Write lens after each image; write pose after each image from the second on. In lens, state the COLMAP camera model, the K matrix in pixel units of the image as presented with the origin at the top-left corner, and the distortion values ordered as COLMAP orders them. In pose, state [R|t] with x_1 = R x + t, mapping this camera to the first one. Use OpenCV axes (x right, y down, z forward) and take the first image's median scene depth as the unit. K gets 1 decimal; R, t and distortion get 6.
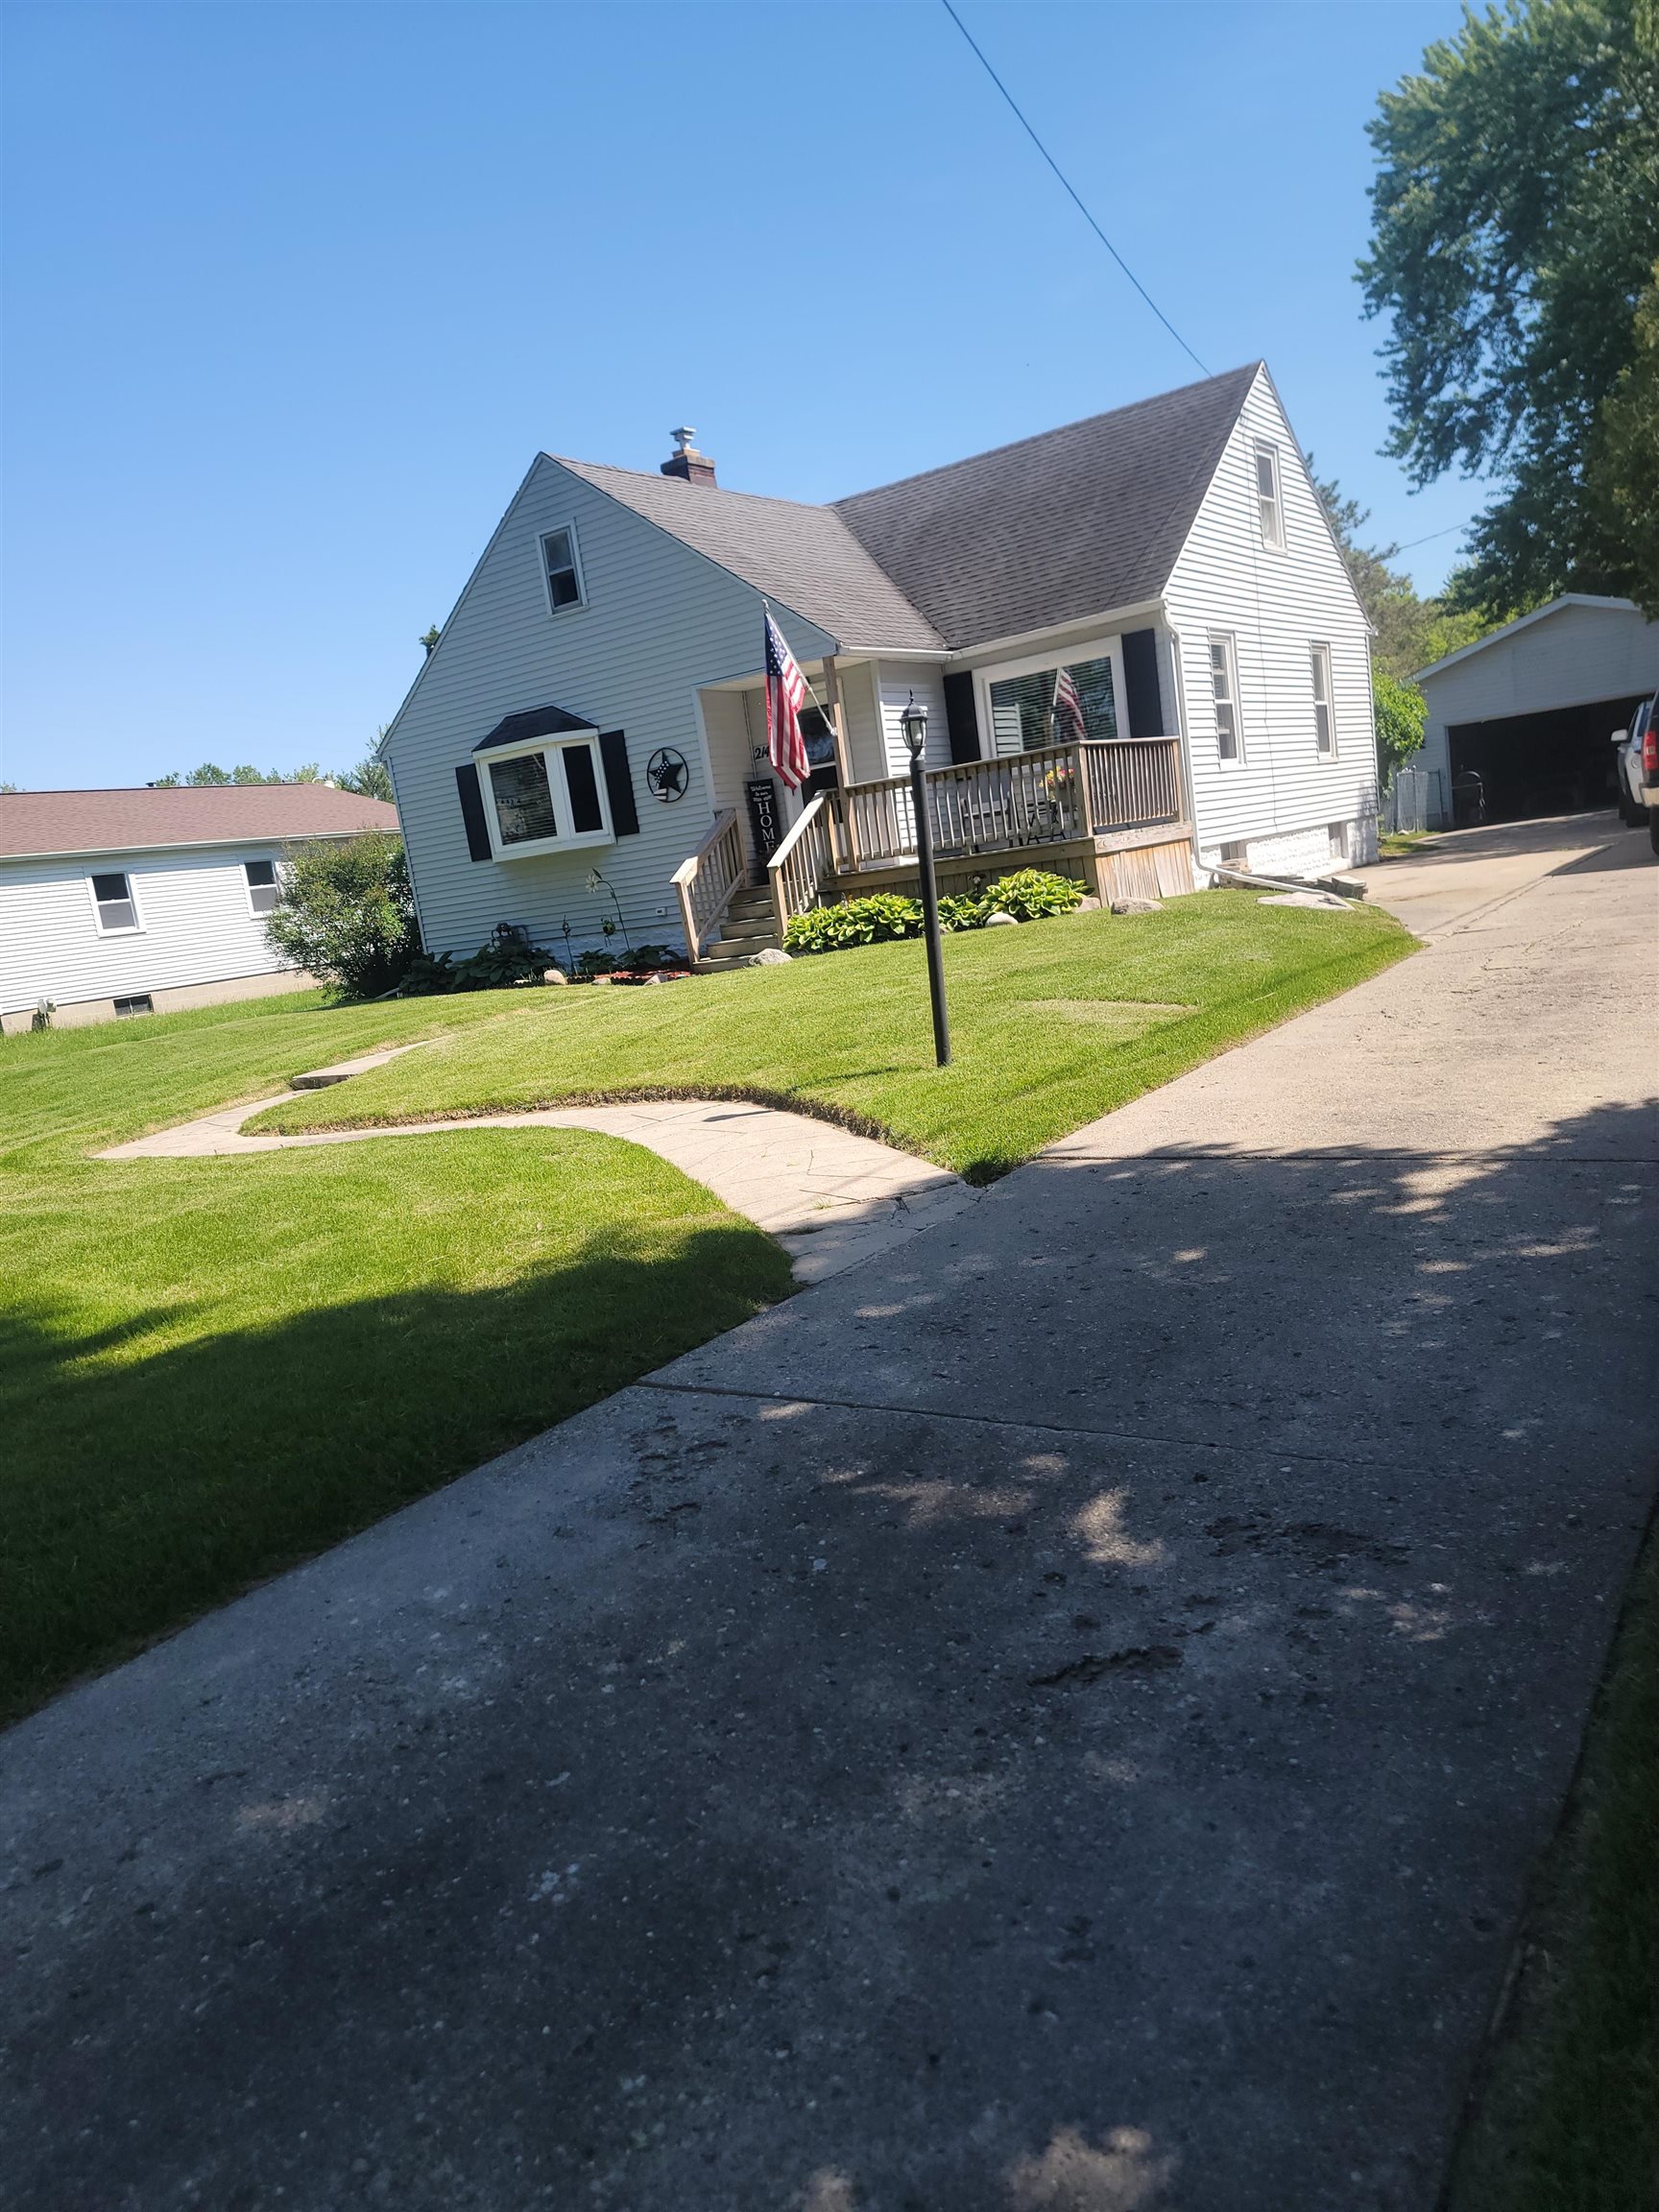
lens RADIAL K [[1517.9, 0, 808.7], [0, 1517.9, 1140.8], [0, 0, 1]] dist [0.076159, -0.056299]
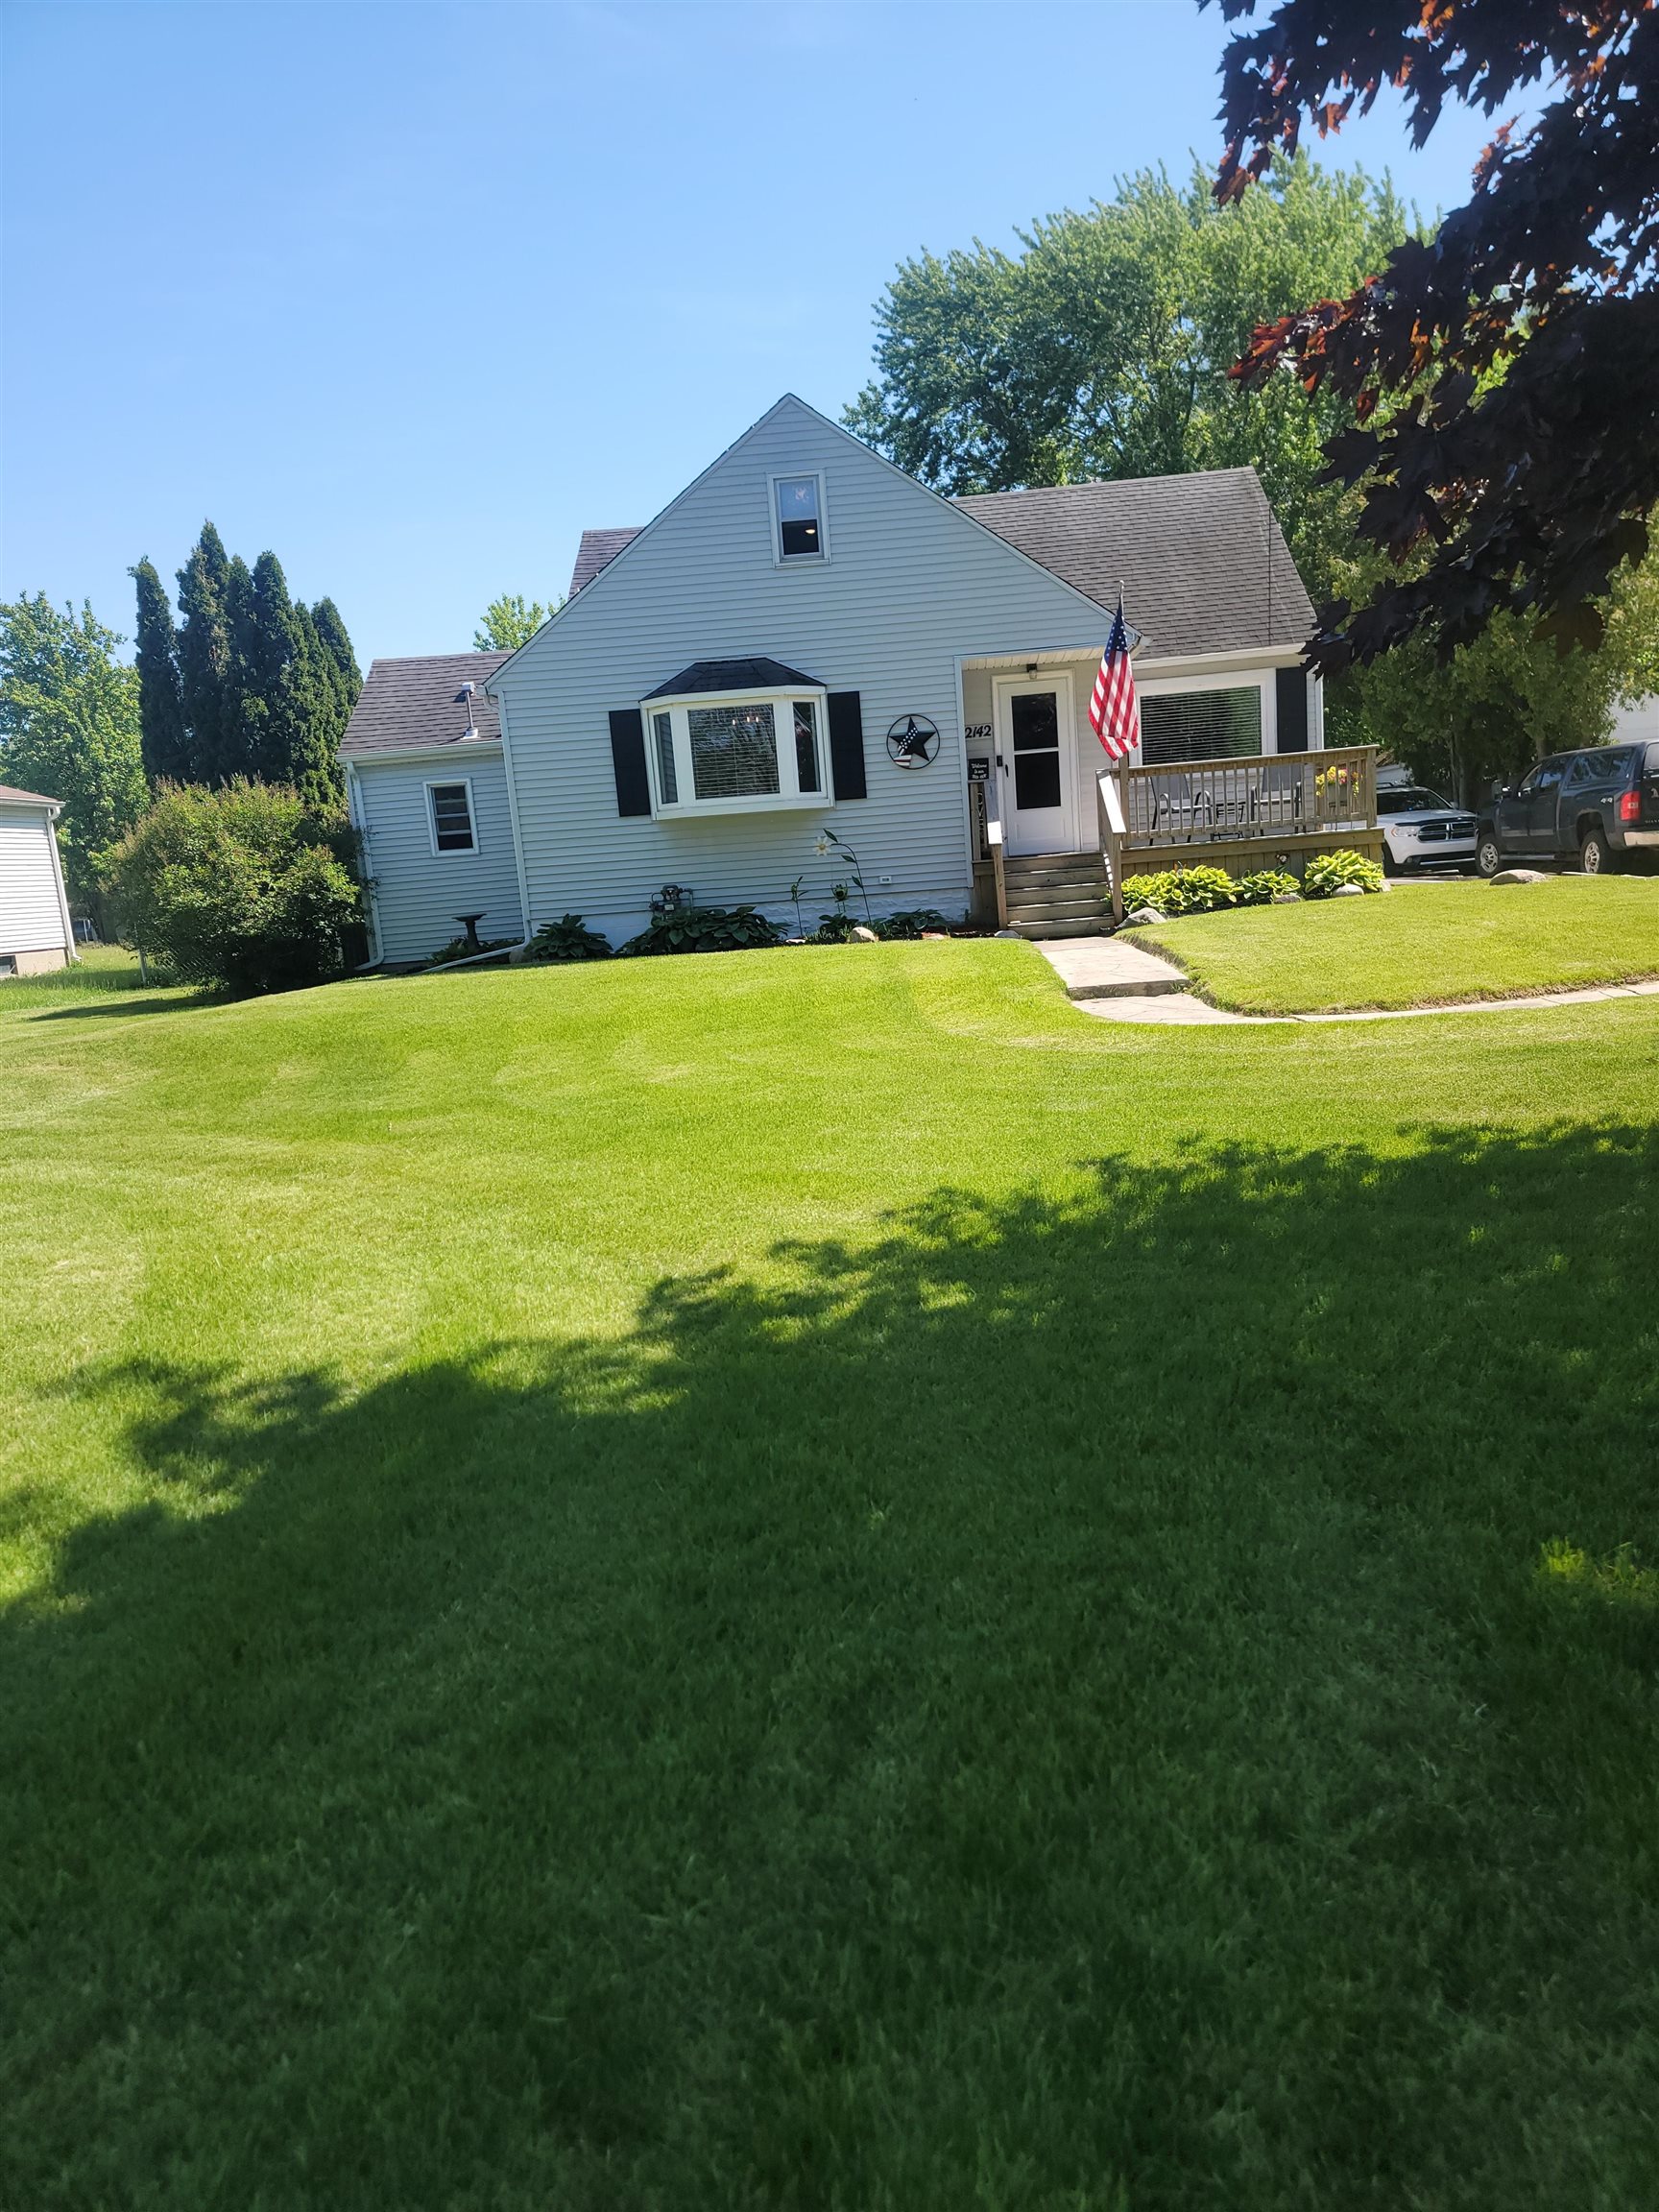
lens RADIAL K [[1517.9, 0, 831.2], [0, 1517.9, 1152.0], [0, 0, 1]] dist [0.076159, -0.056299]
pose [[0.851236, -0.019177, 0.524433, -0.669430], [0.045012, 0.998317, -0.036556, 0.061669], [-0.522849, 0.054724, 0.850667, 0.196558]]
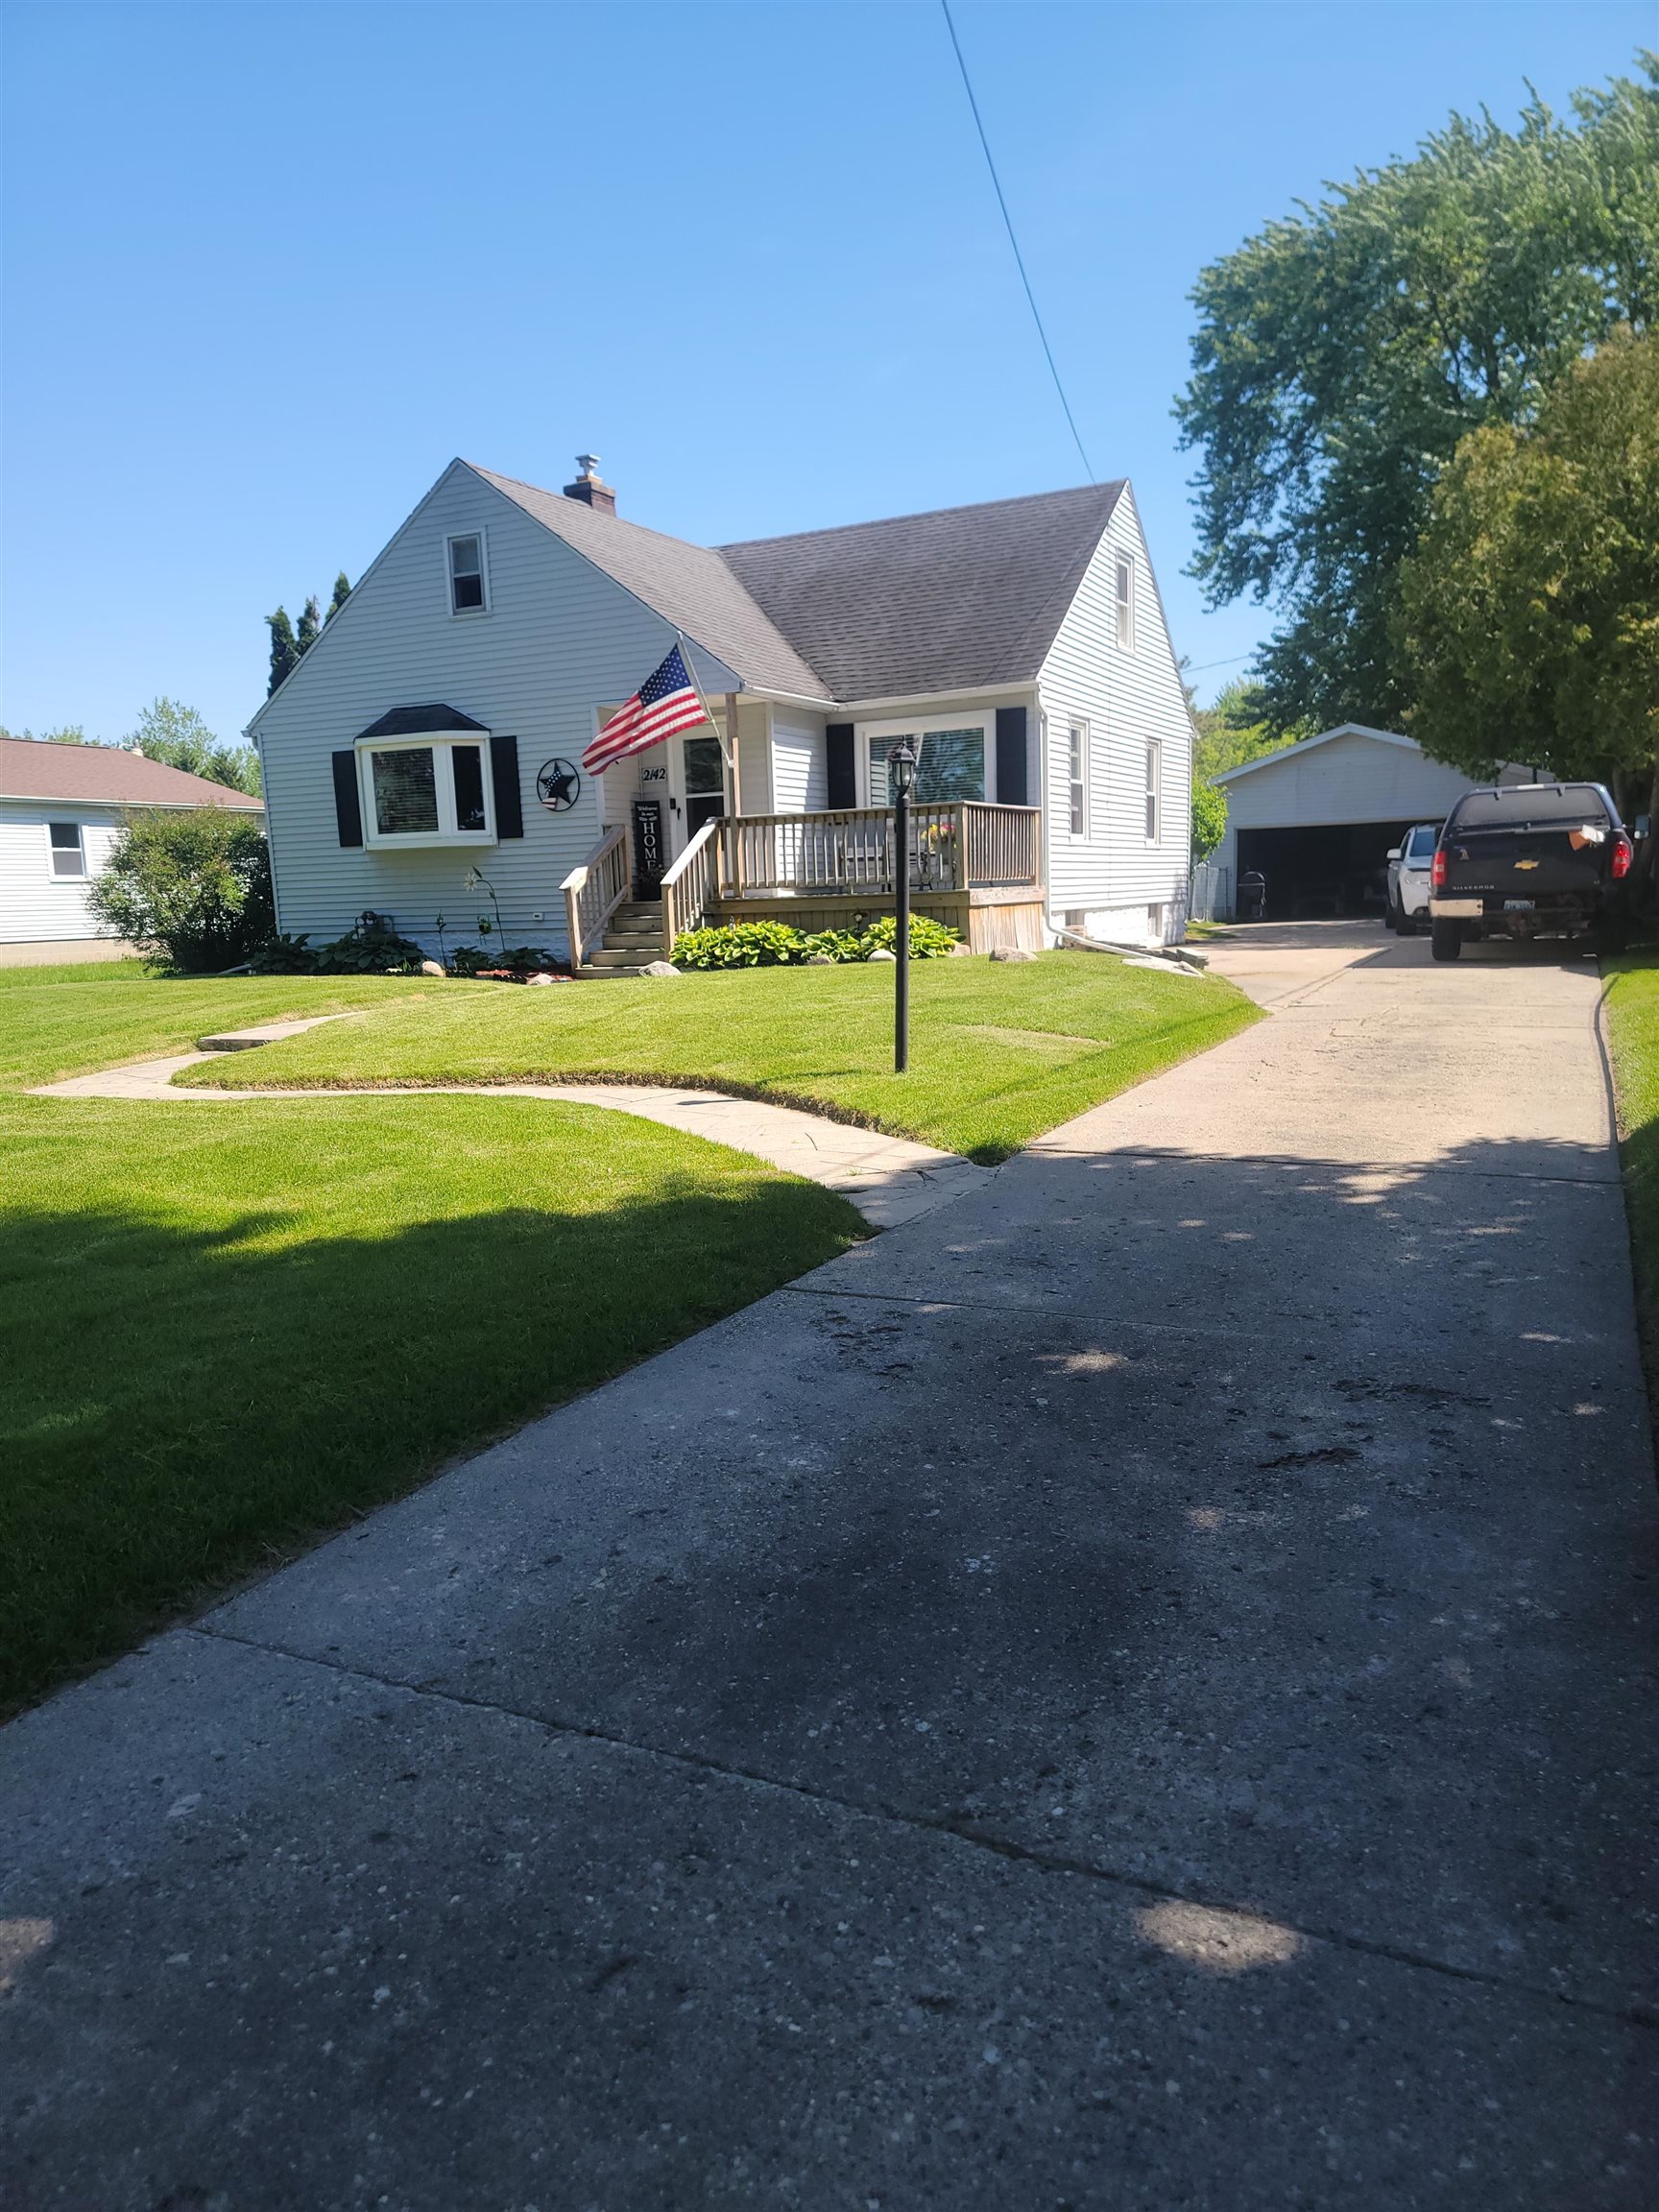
lens RADIAL K [[1517.9, 0, 818.1], [0, 1517.9, 1147.1], [0, 0, 1]] dist [0.076159, -0.056299]
pose [[0.983293, 0.080416, 0.163304, -0.069172], [-0.076758, 0.996640, -0.028594, 0.019577], [-0.165055, 0.015582, 0.986161, -0.041102]]
